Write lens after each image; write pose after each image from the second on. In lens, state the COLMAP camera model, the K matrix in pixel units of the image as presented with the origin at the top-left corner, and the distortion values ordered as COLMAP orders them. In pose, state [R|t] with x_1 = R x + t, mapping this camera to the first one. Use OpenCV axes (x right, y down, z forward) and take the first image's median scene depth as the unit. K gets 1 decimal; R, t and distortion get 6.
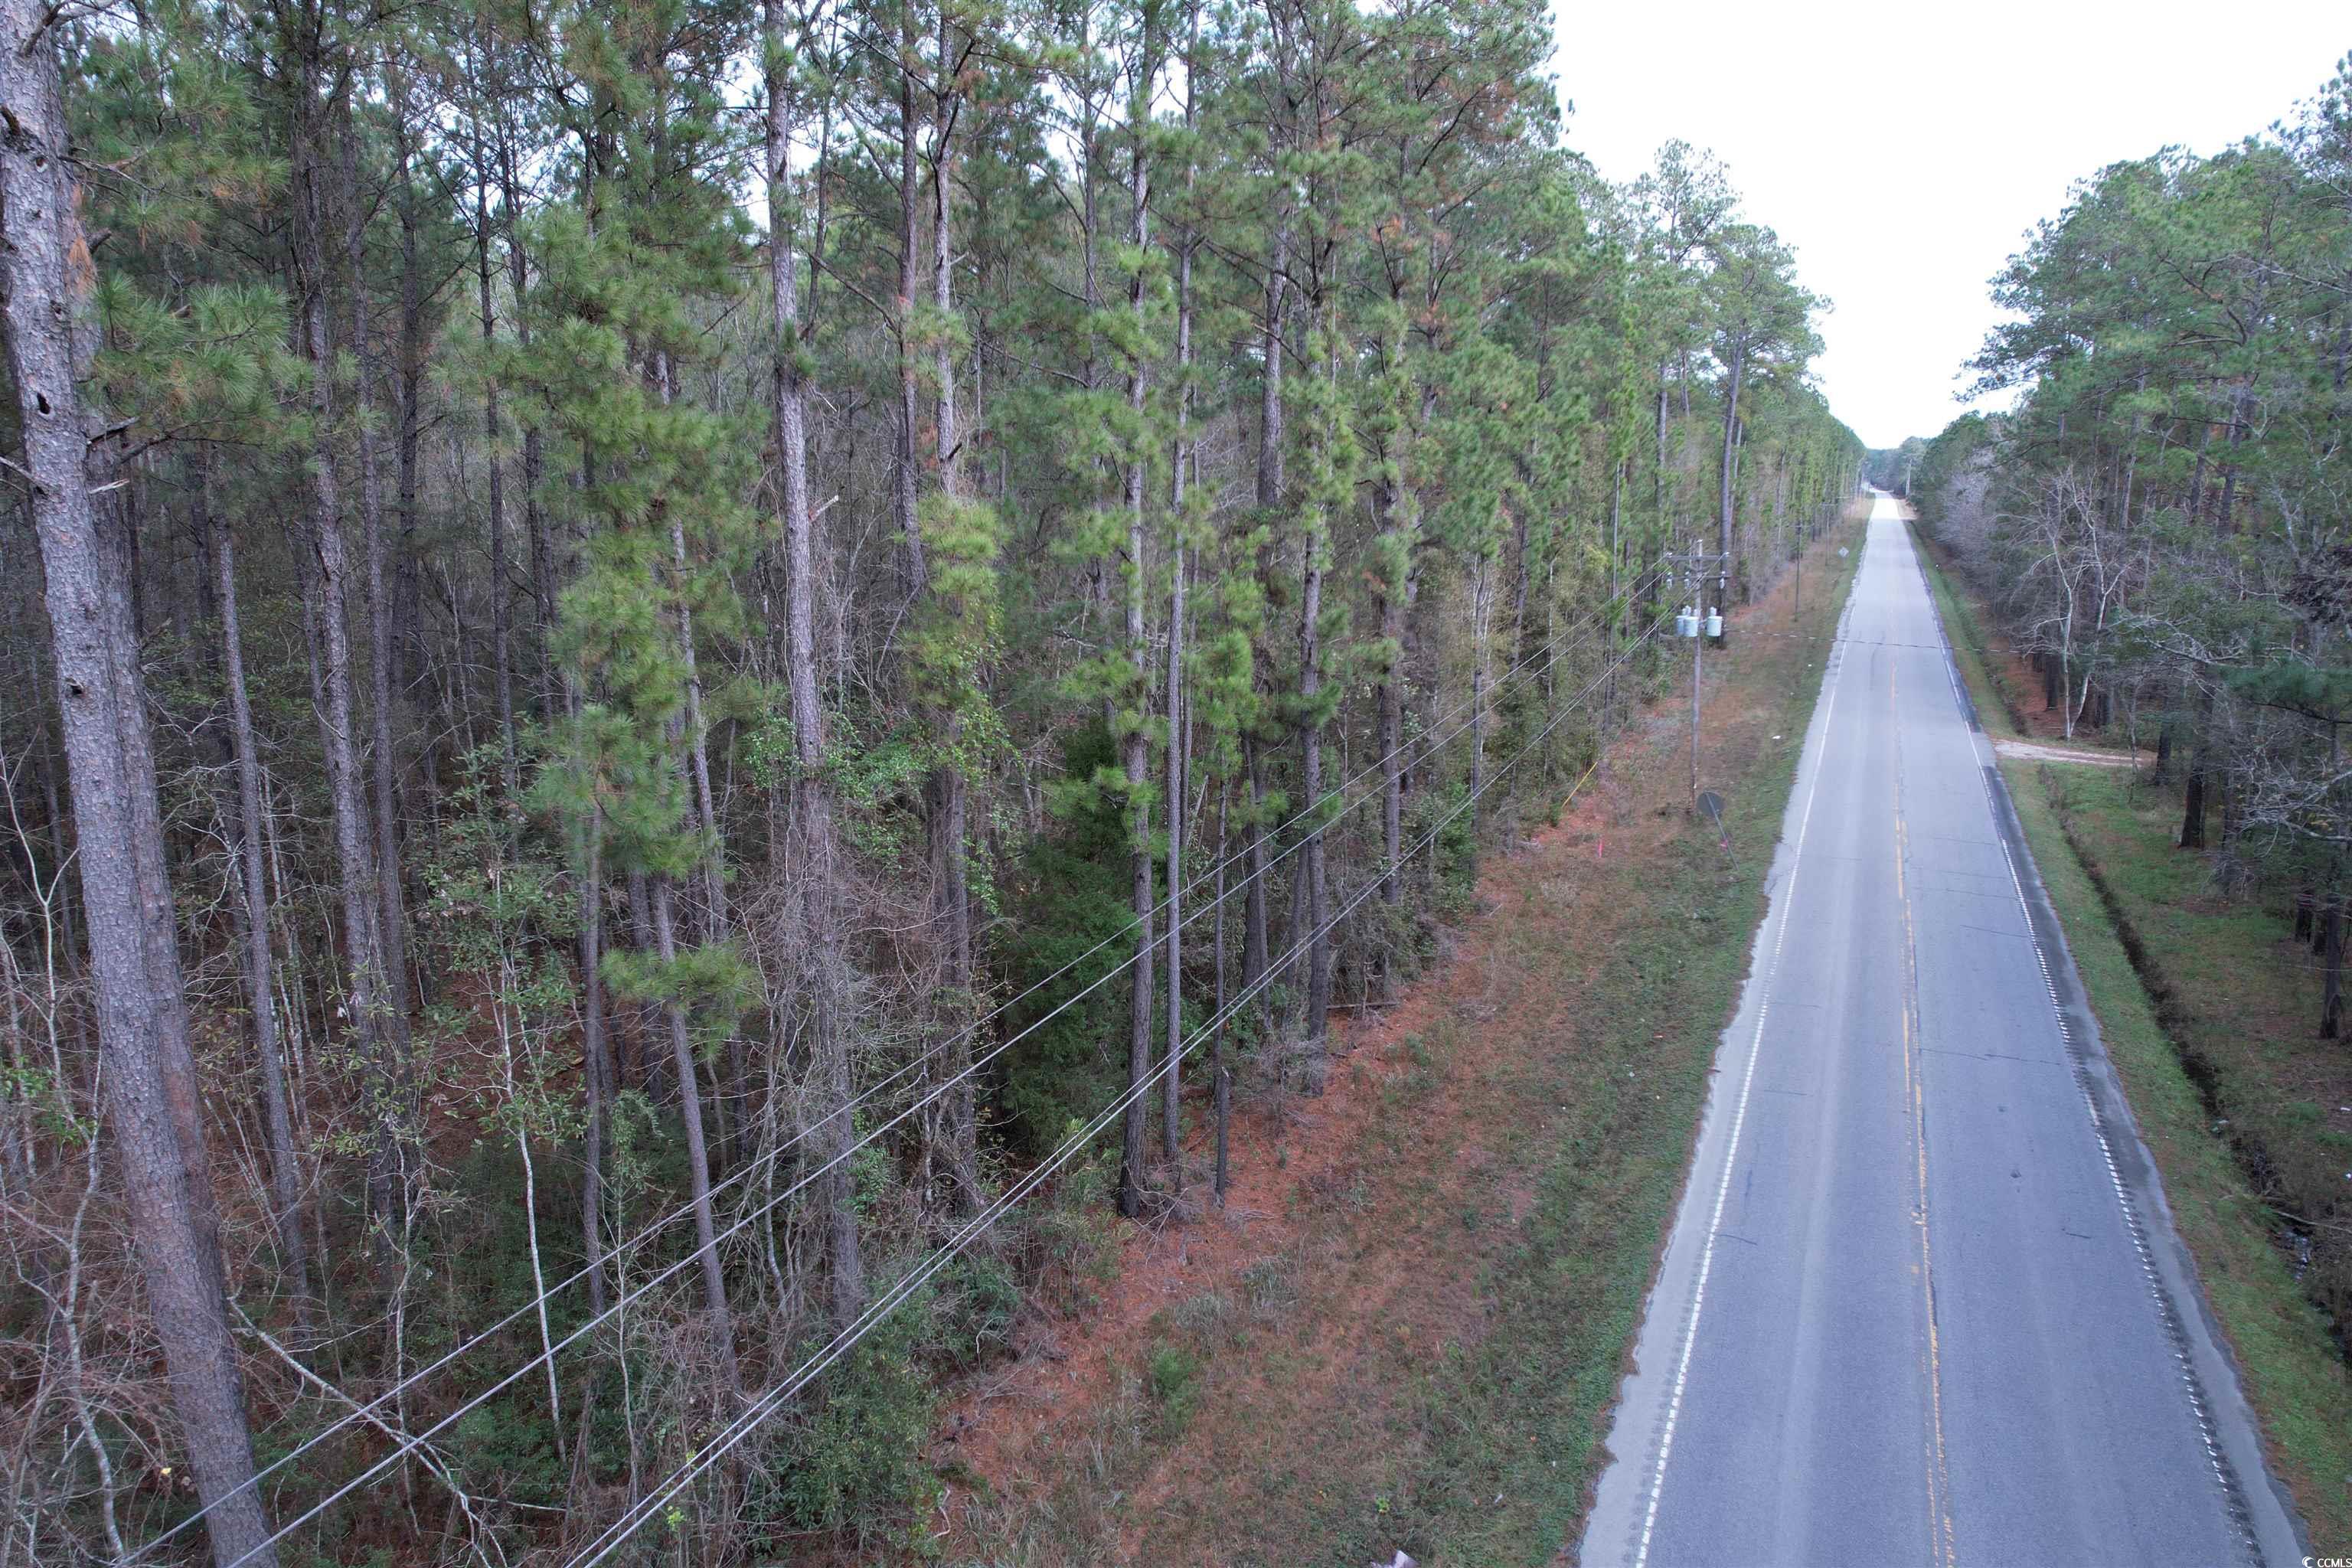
lens RADIAL K [[1498.5, 0, 1176.0], [0, 1498.5, 784.0], [0, 0, 1]] dist [-0.087256, 0.078025]
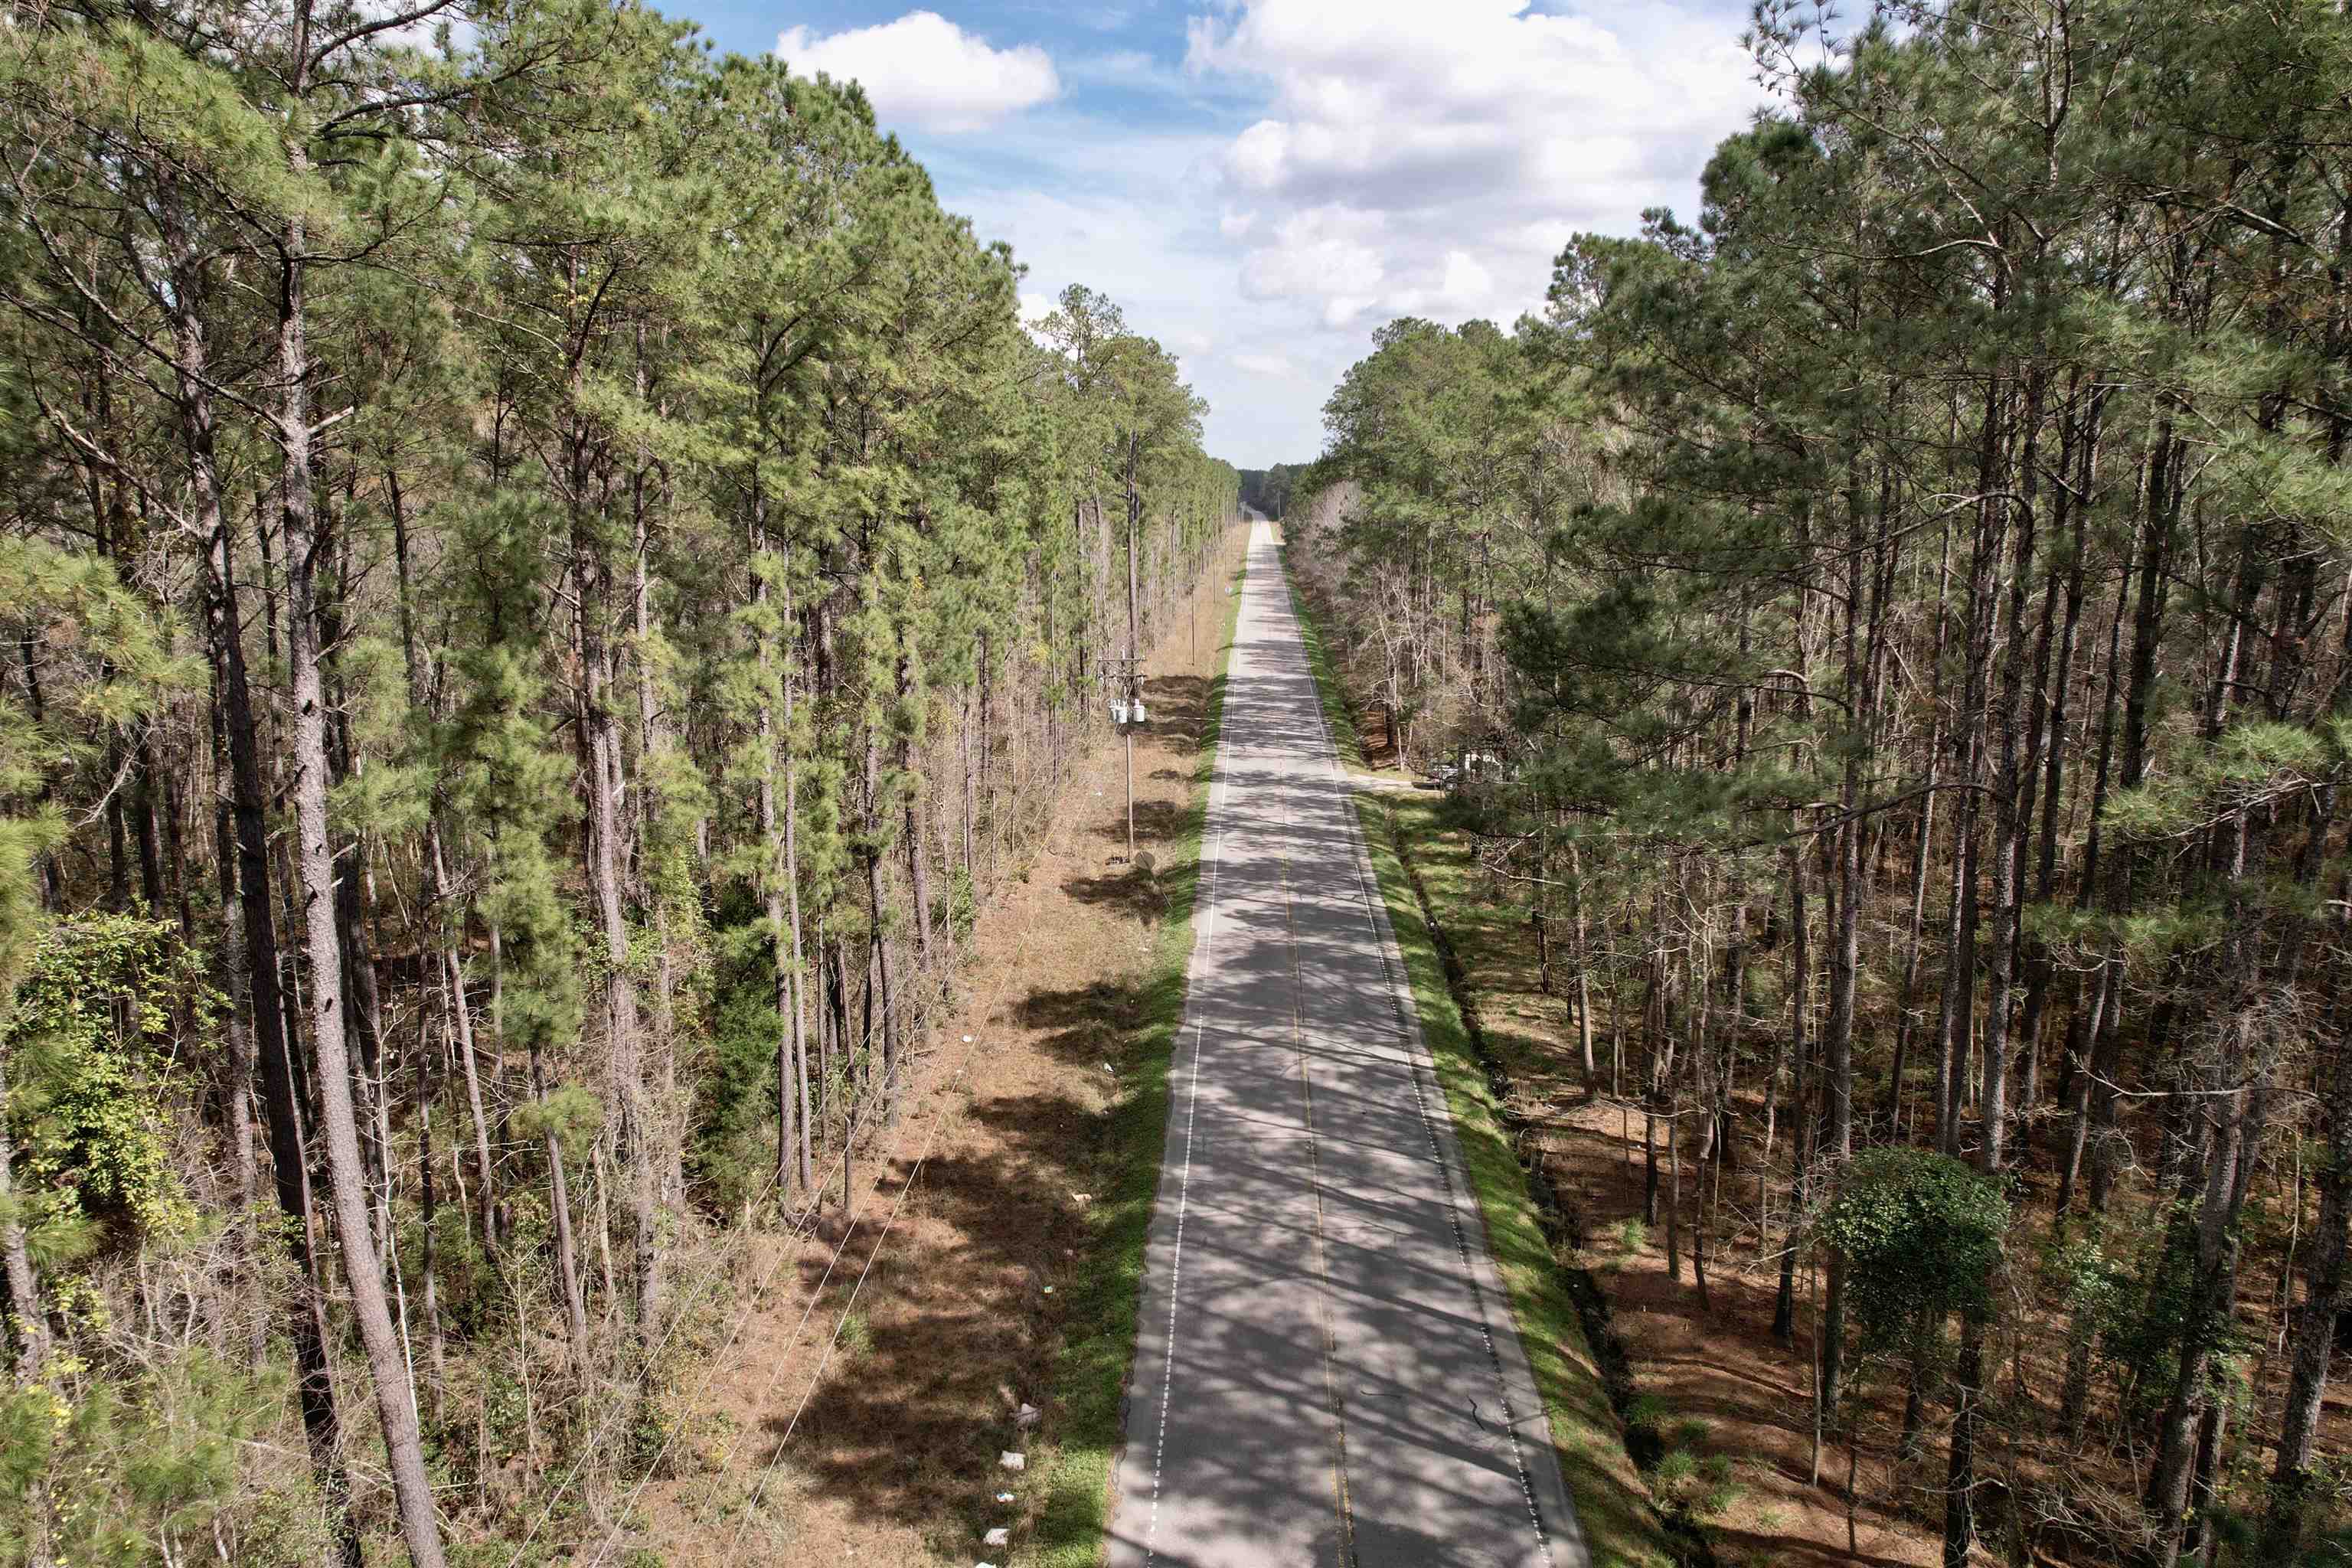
lens RADIAL K [[1492.4, 0, 1176.0], [0, 1492.4, 784.0], [0, 0, 1]] dist [-0.047956, 0.041515]
pose [[0.926475, -0.071197, 0.369561, -0.140433], [0.075525, 0.997140, 0.002763, -0.080553], [-0.368701, 0.025351, 0.929202, -0.329762]]
